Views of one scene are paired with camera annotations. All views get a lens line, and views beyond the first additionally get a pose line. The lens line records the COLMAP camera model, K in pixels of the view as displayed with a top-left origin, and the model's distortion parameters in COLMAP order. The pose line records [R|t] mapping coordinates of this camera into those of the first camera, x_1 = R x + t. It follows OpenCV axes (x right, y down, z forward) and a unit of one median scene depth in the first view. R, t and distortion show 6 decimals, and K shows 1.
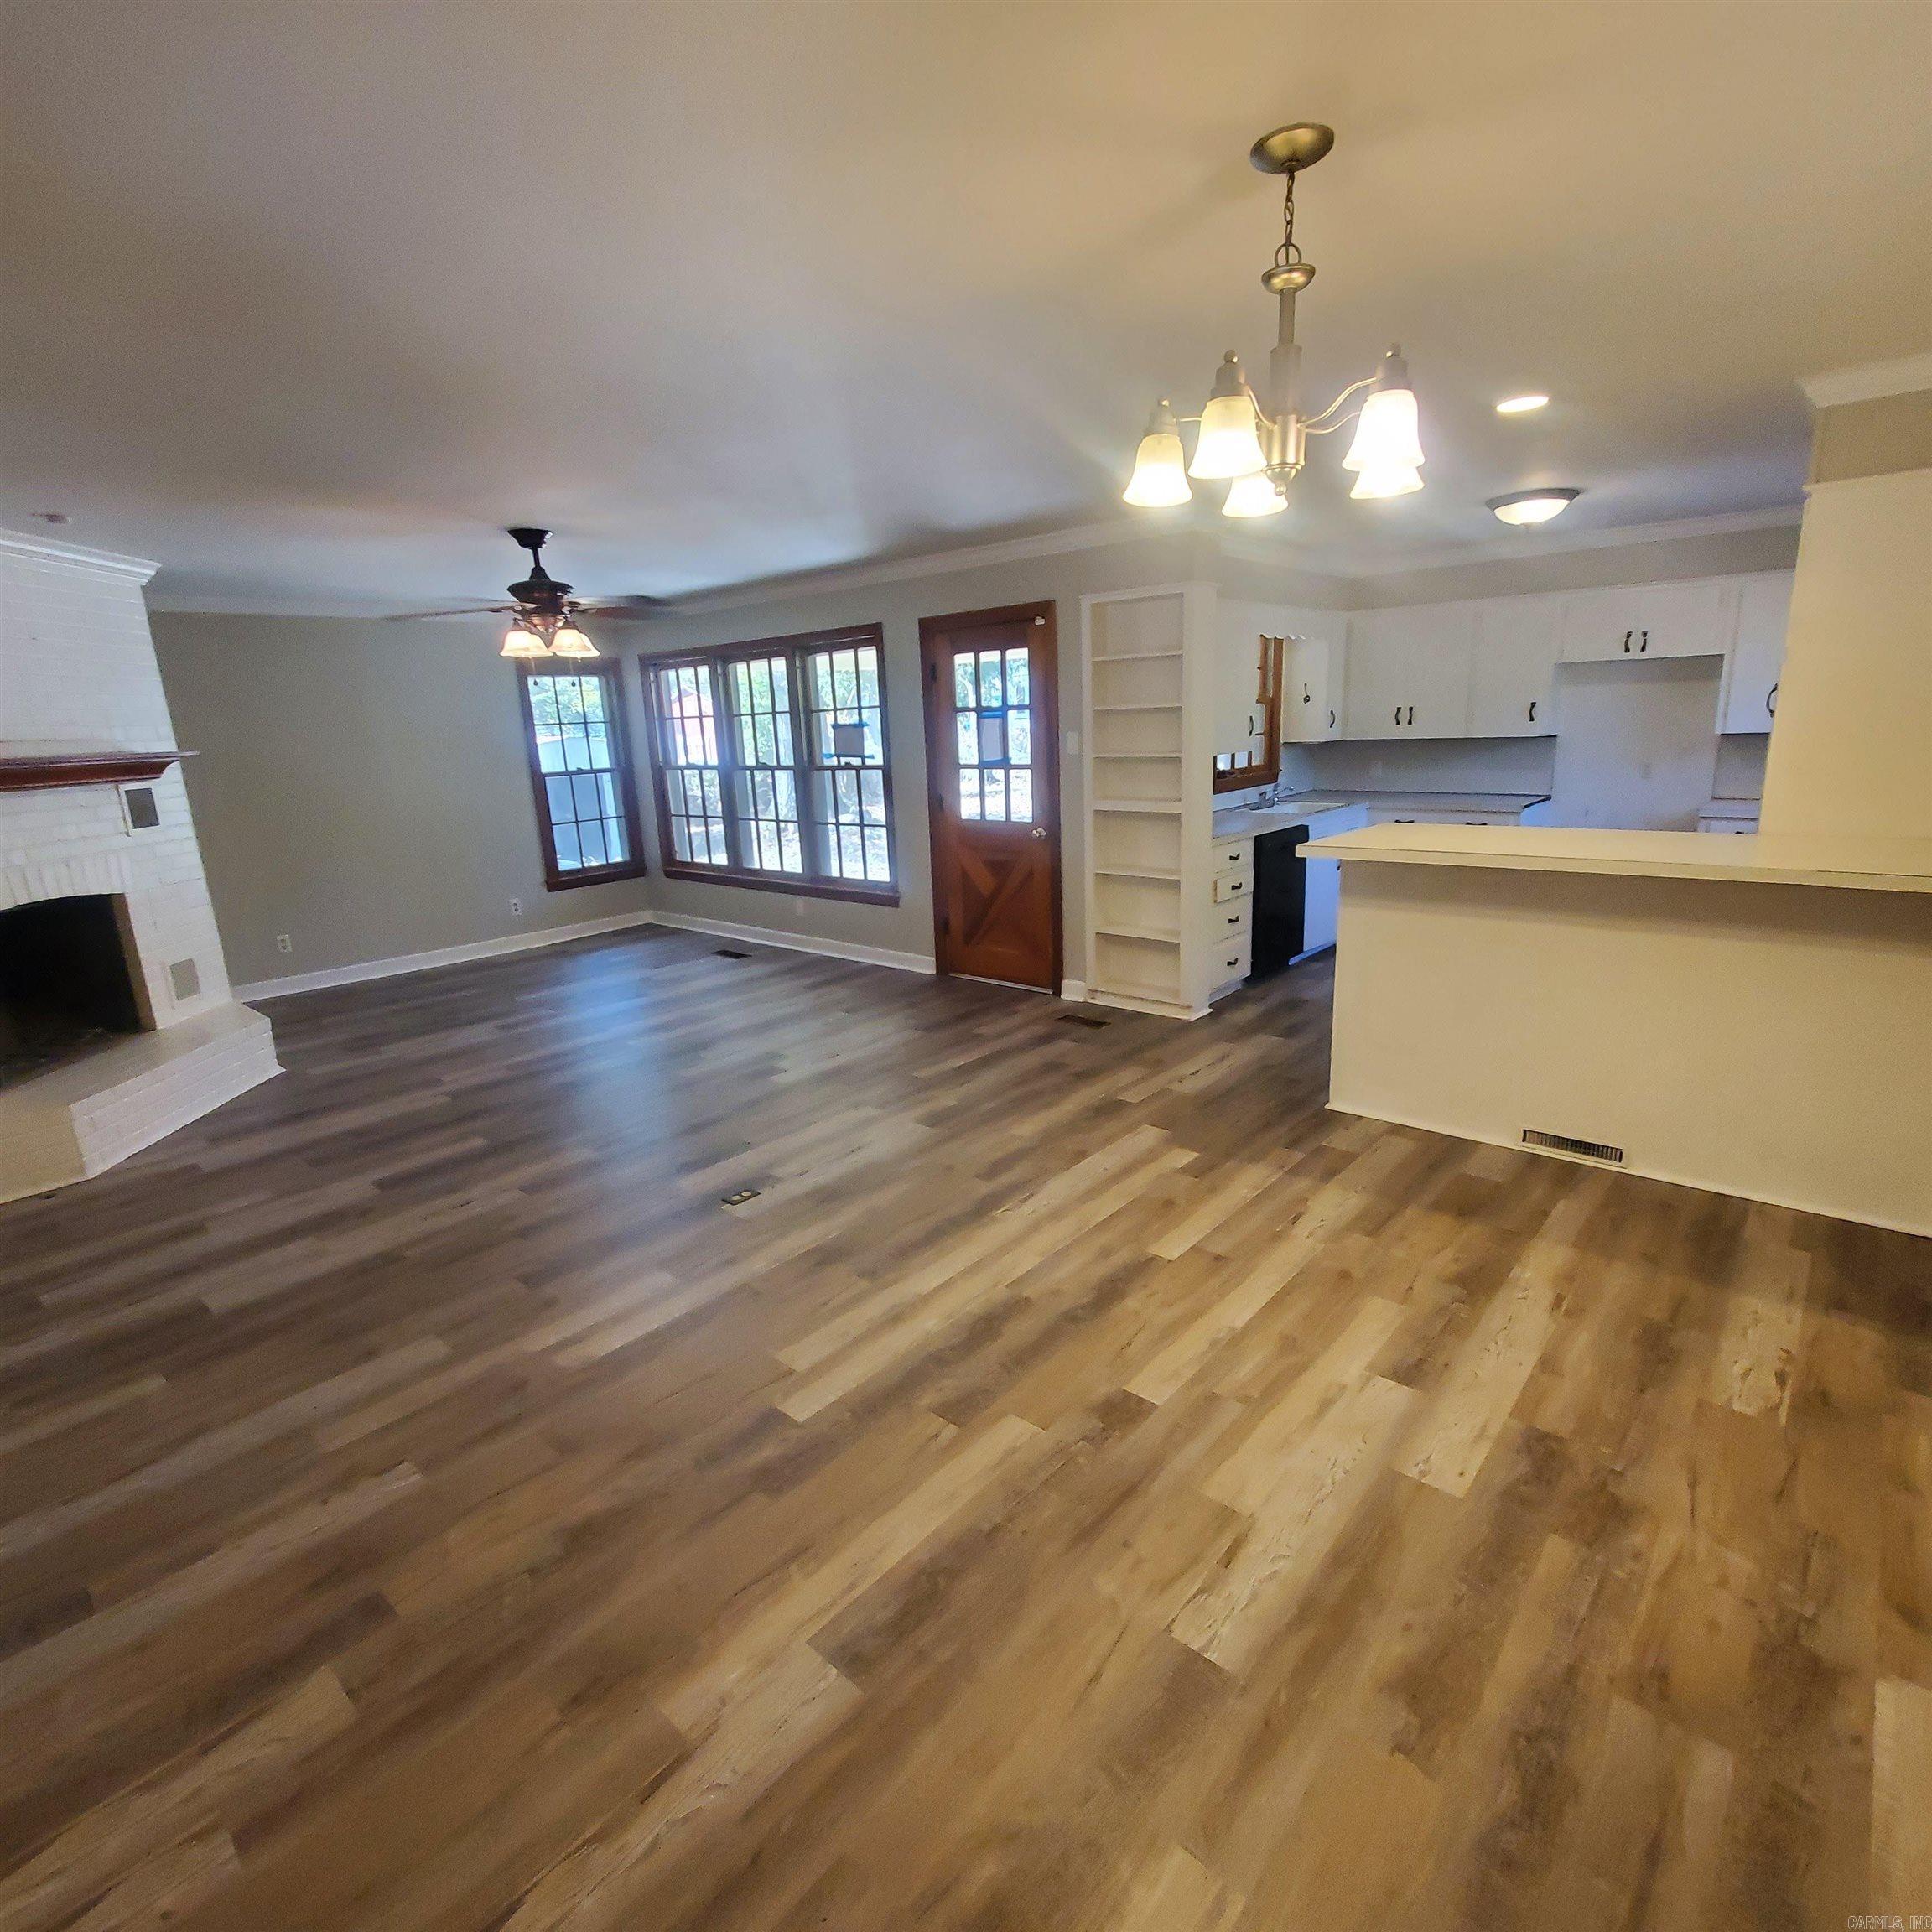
lens RADIAL K [[1023.6, 0, 965.8], [0, 1023.6, 990.5], [0, 0, 1]] dist [-0.001724, 0.002176]
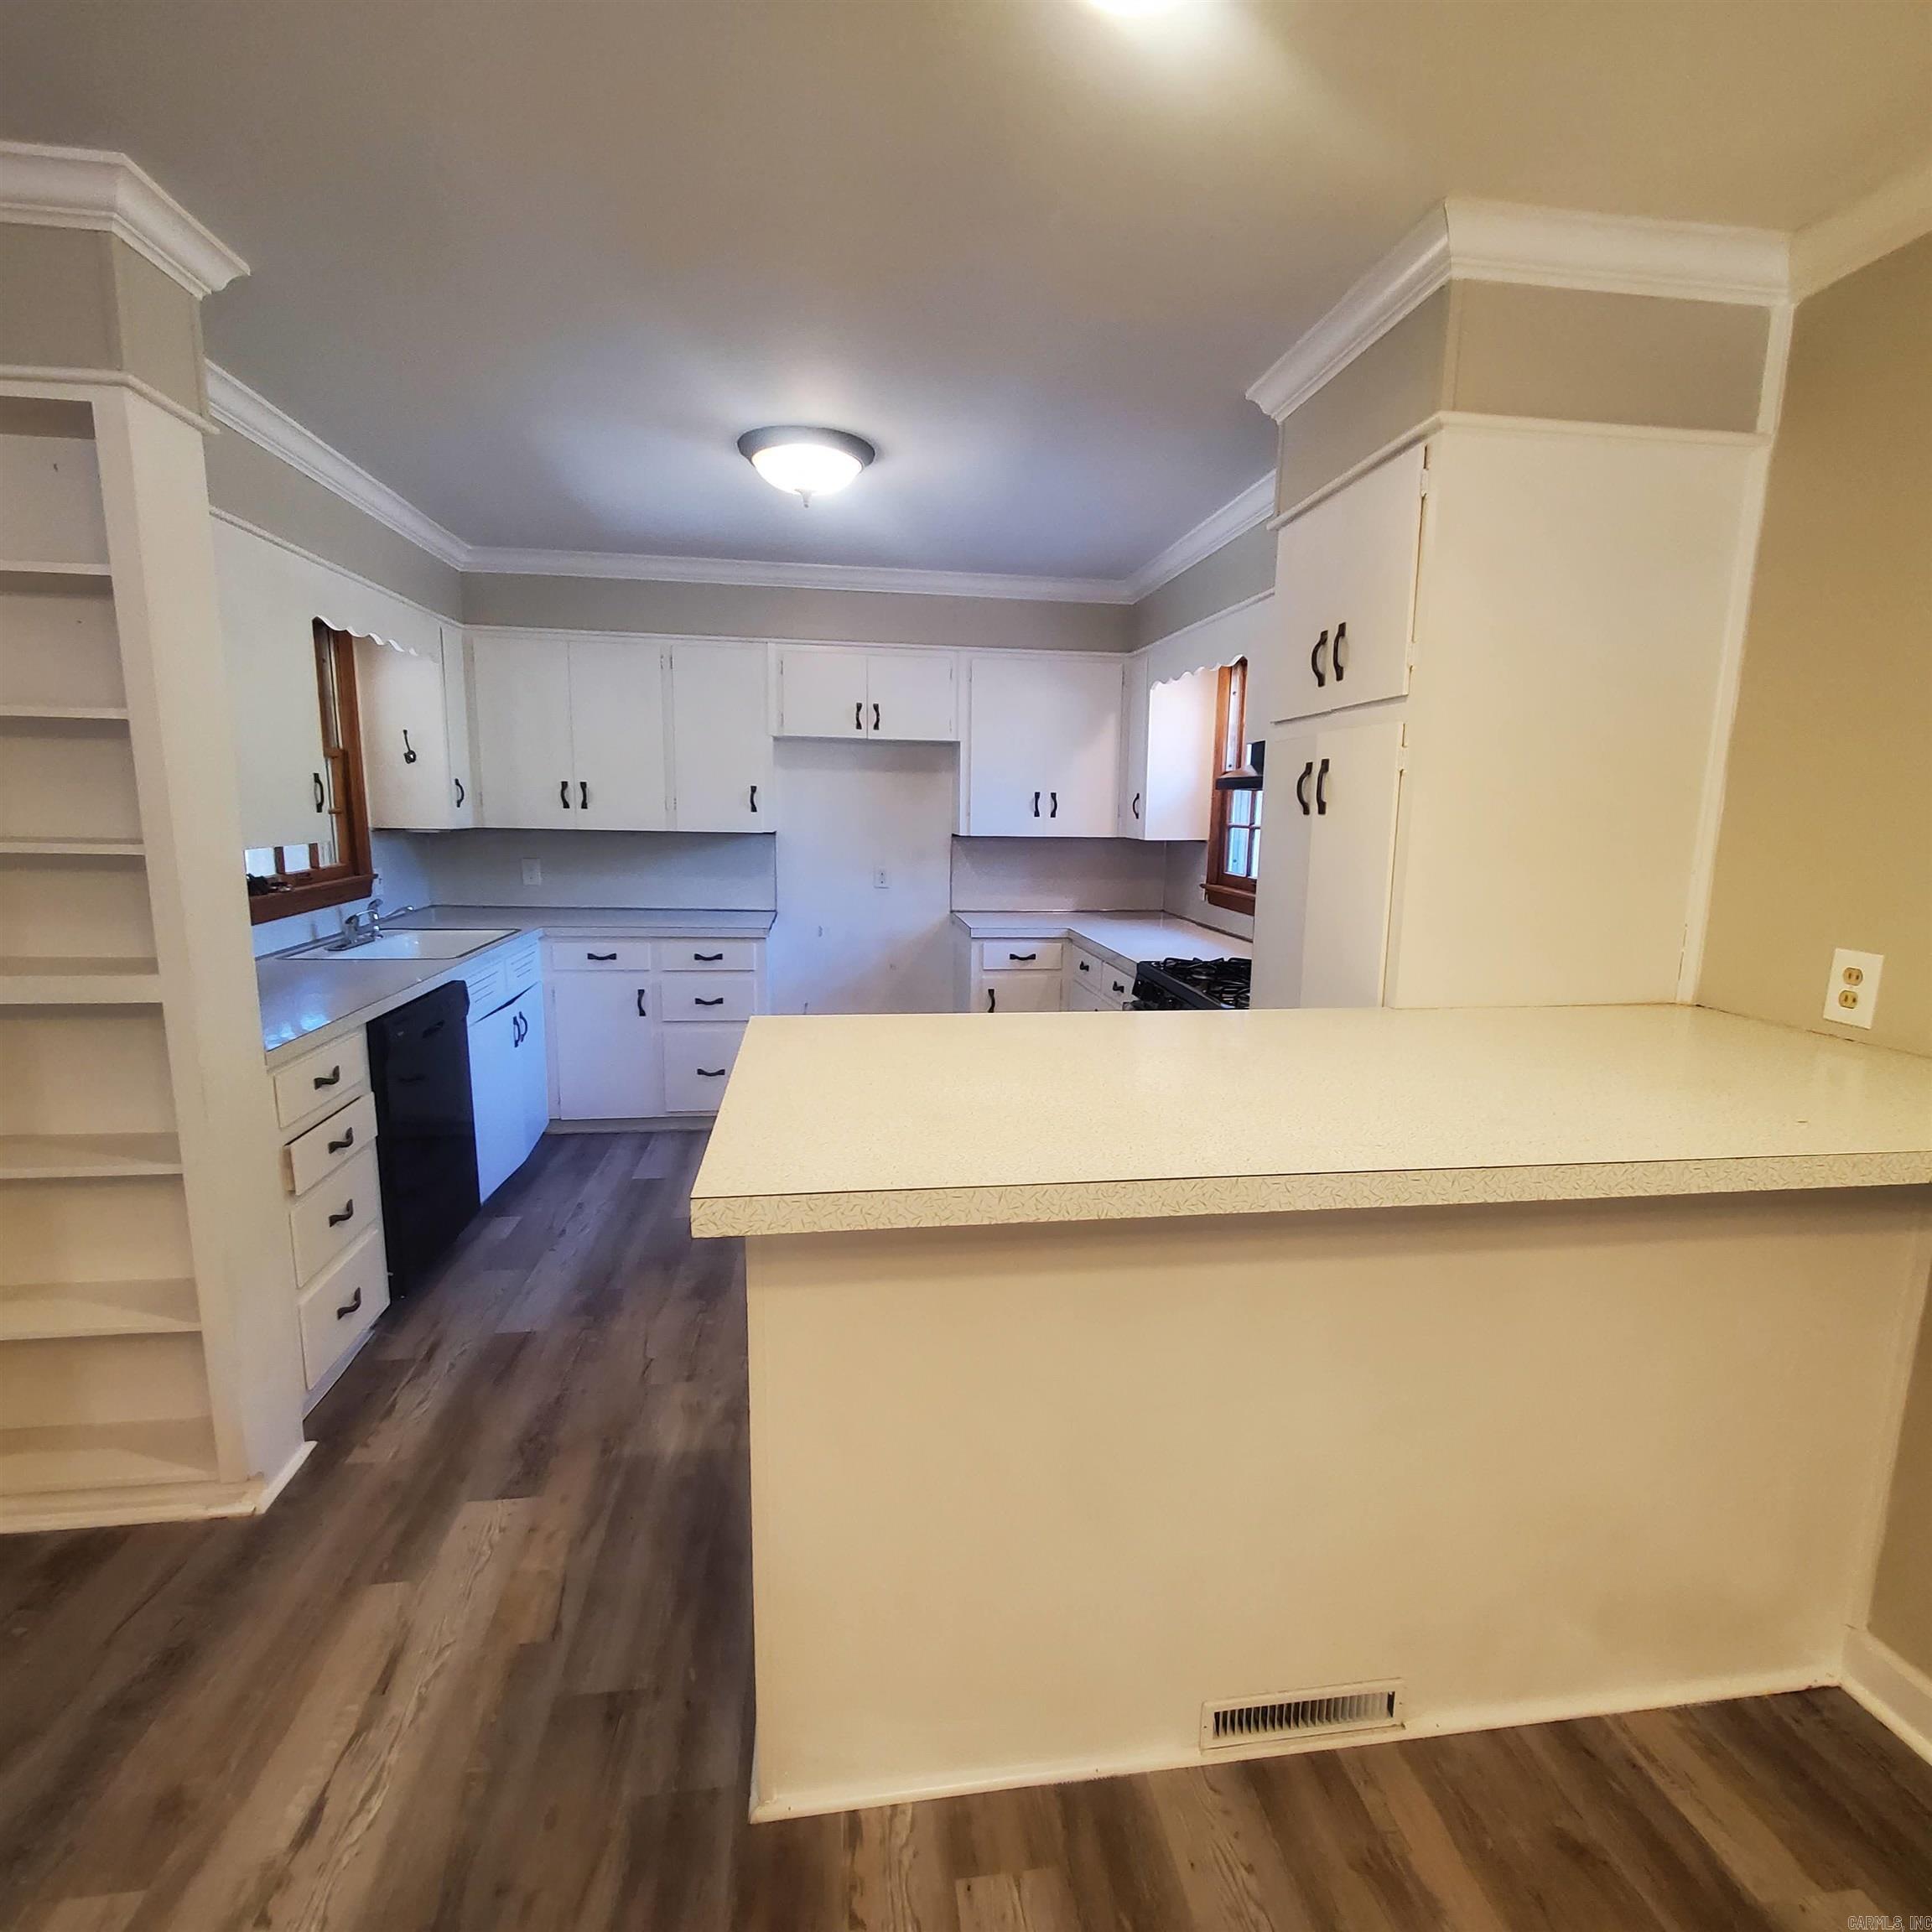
lens RADIAL K [[1023.6, 0, 965.8], [0, 1023.6, 990.5], [0, 0, 1]] dist [-0.001724, 0.002176]
pose [[0.655059, -0.080594, 0.751267, 0.105287], [0.148379, 0.988656, -0.023317, -0.106488], [-0.740865, 0.126746, 0.659586, 0.458769]]
